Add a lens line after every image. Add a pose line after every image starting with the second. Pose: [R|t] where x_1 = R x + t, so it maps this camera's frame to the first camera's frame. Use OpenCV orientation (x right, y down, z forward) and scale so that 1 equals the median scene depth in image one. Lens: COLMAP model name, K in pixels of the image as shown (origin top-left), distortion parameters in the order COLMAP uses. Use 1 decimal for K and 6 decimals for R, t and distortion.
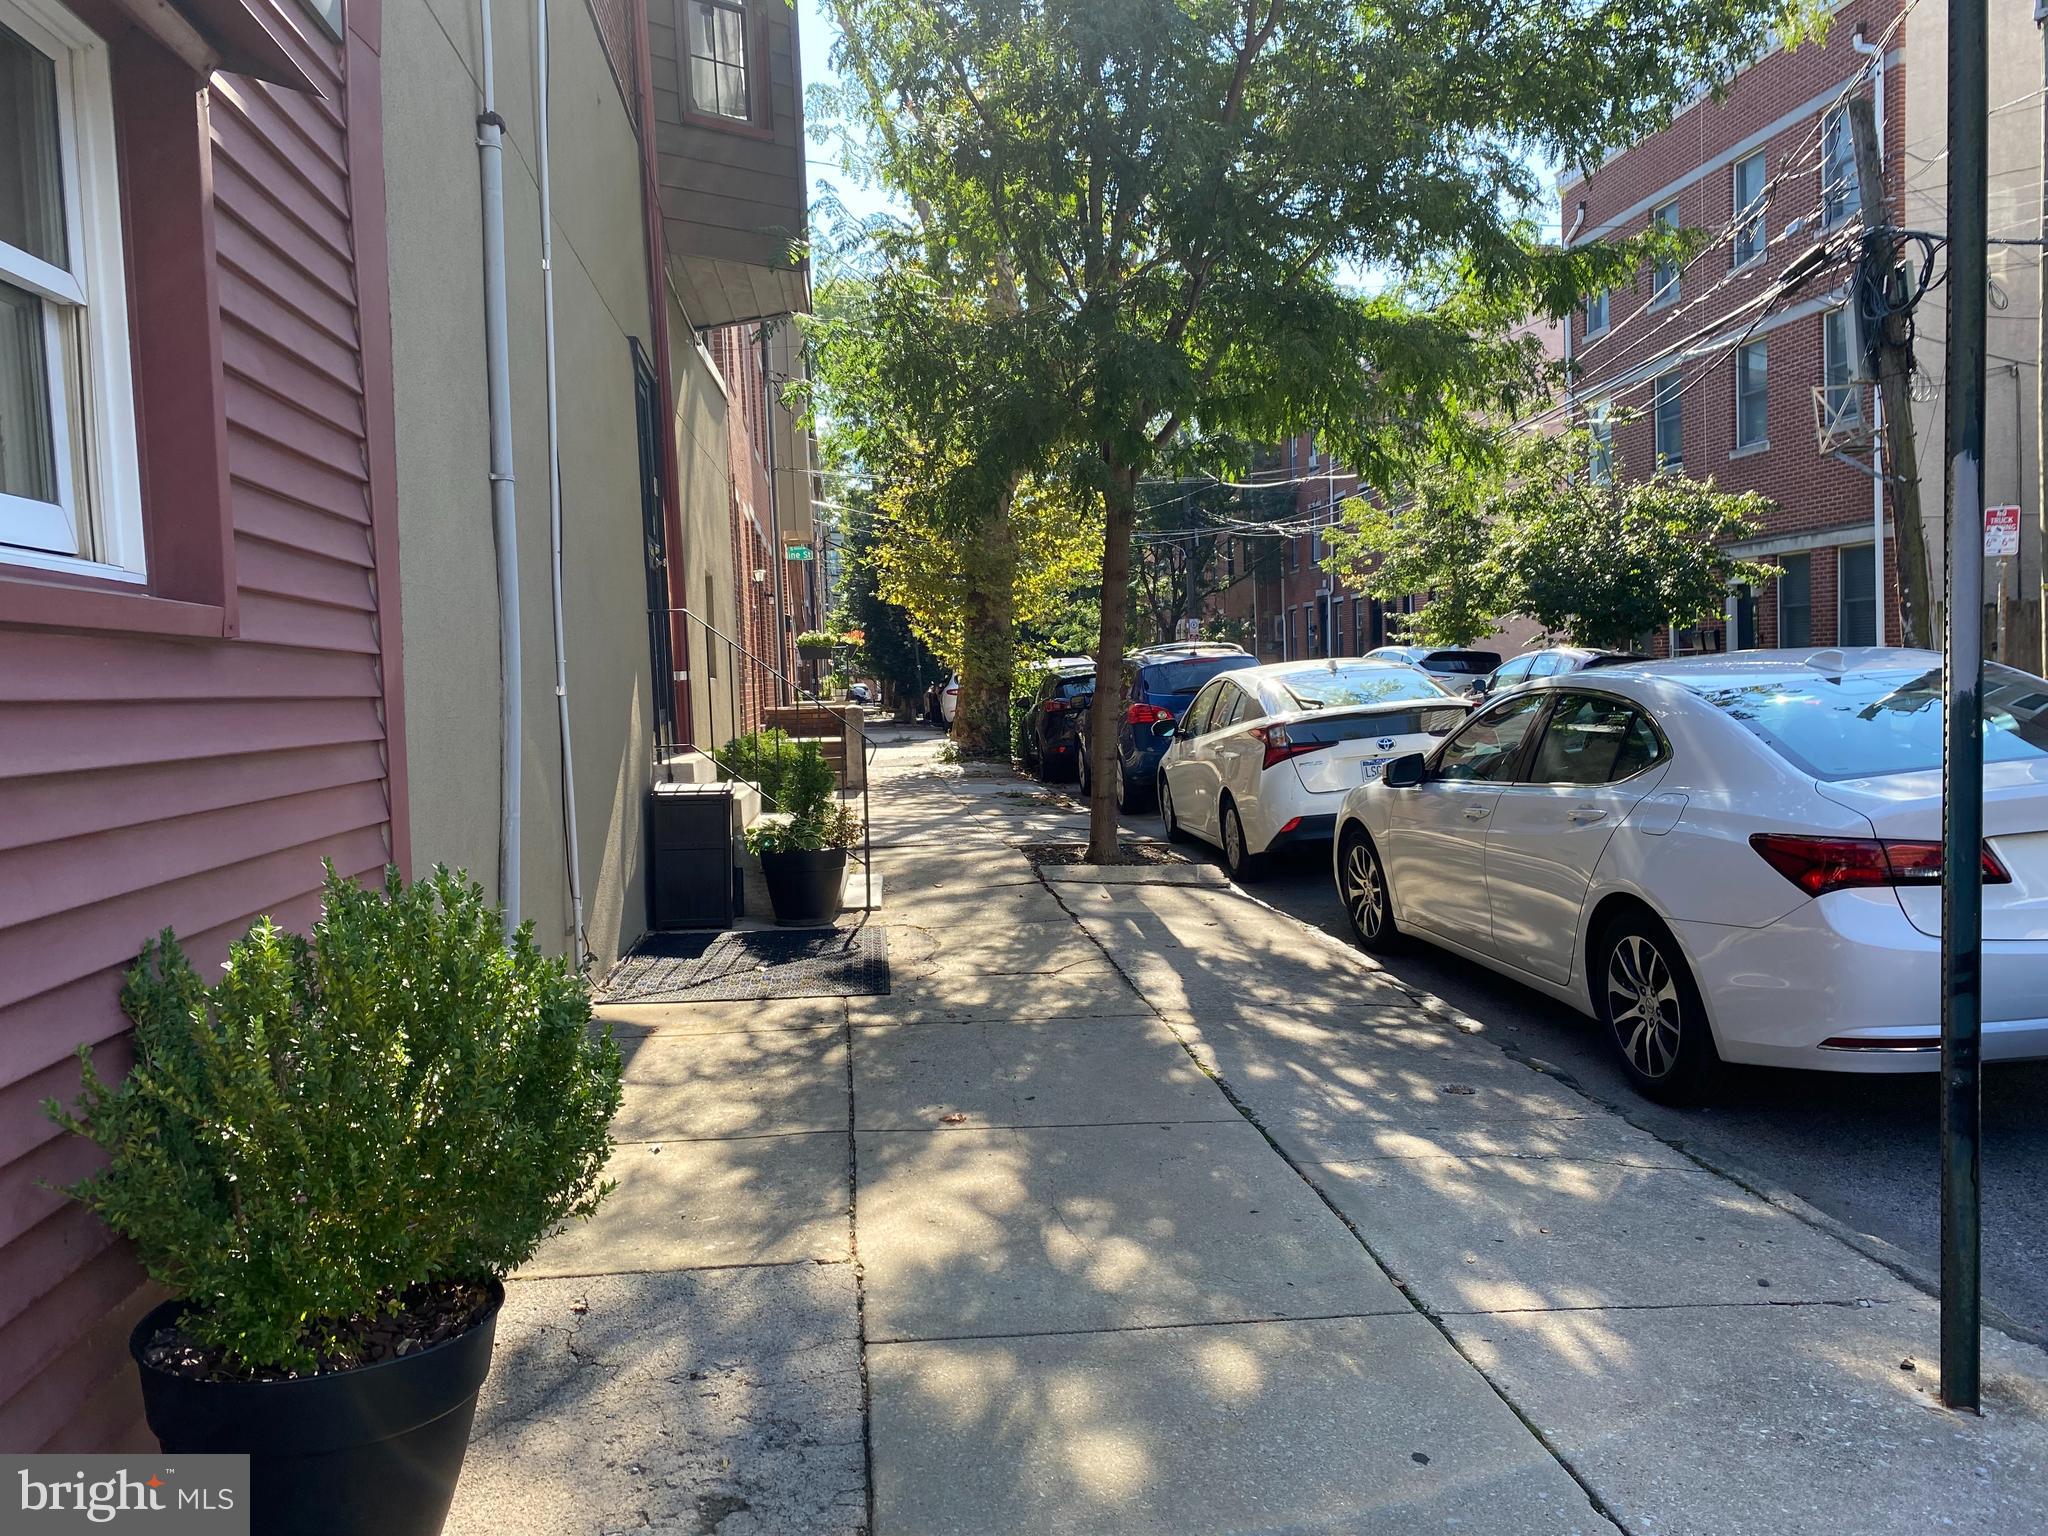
lens RADIAL K [[1508.5, 0, 1024.0], [0, 1508.5, 768.0], [0, 0, 1]] dist [0.007025, -0.000894]
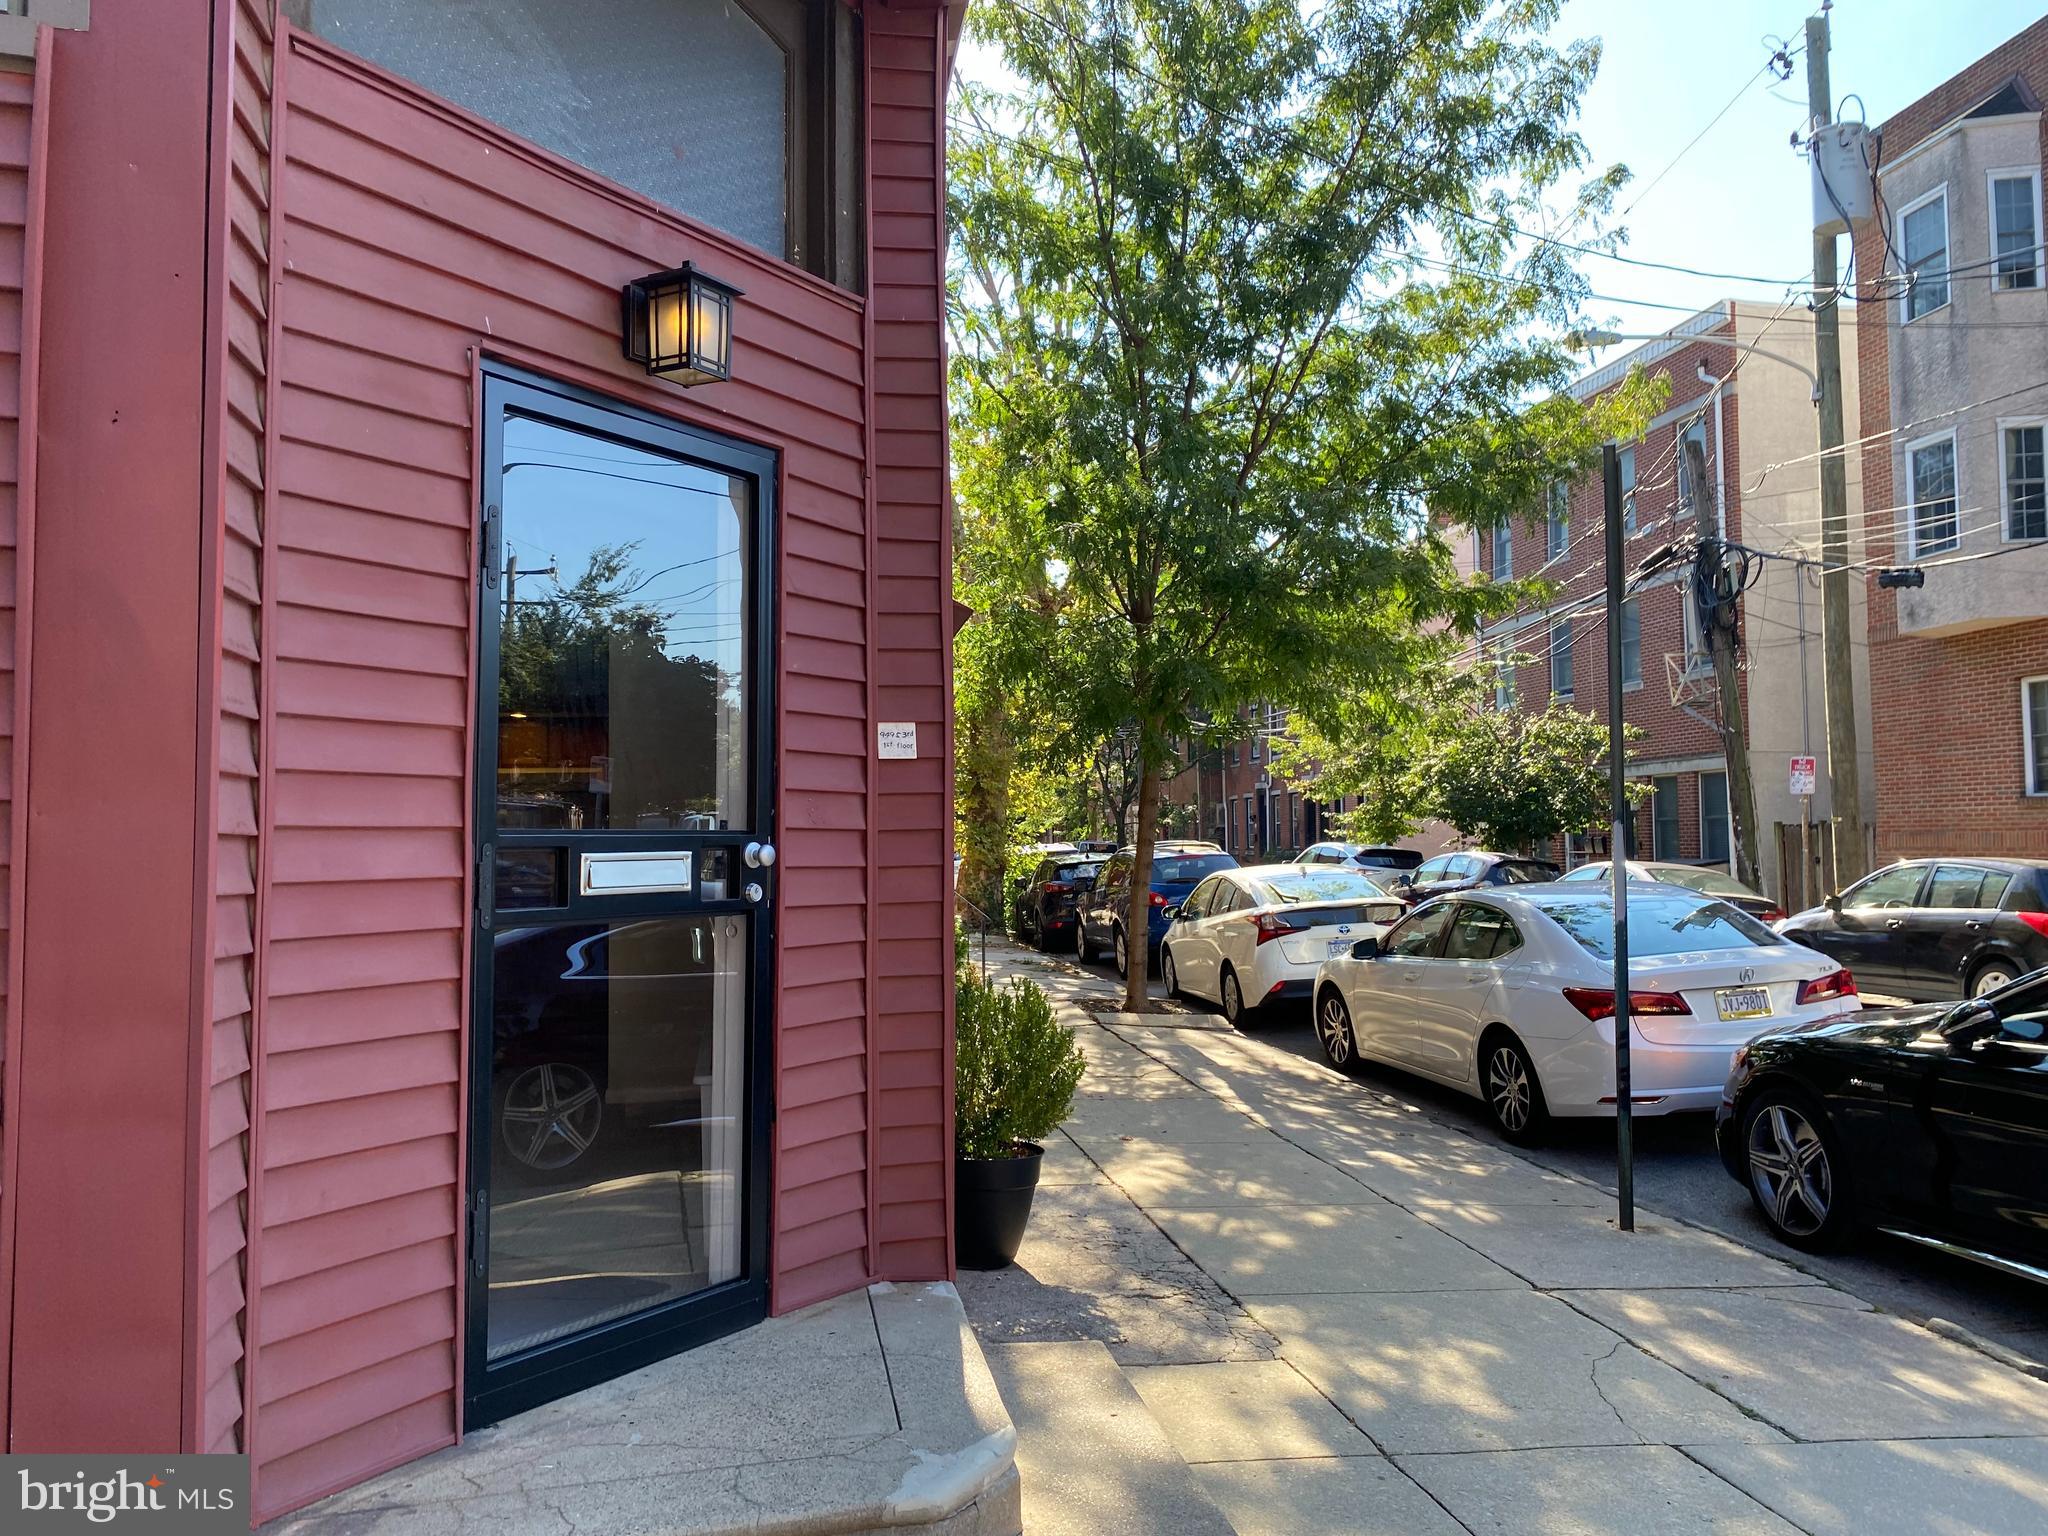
lens RADIAL K [[1534.0, 0, 1024.0], [0, 1534.0, 768.0], [0, 0, 1]] dist [-0.001596, -0.004975]
pose [[0.998135, 0.032528, 0.051663, -0.080278], [-0.026561, 0.993325, -0.112253, 0.001523], [-0.054970, 0.110671, 0.992336, -0.243759]]
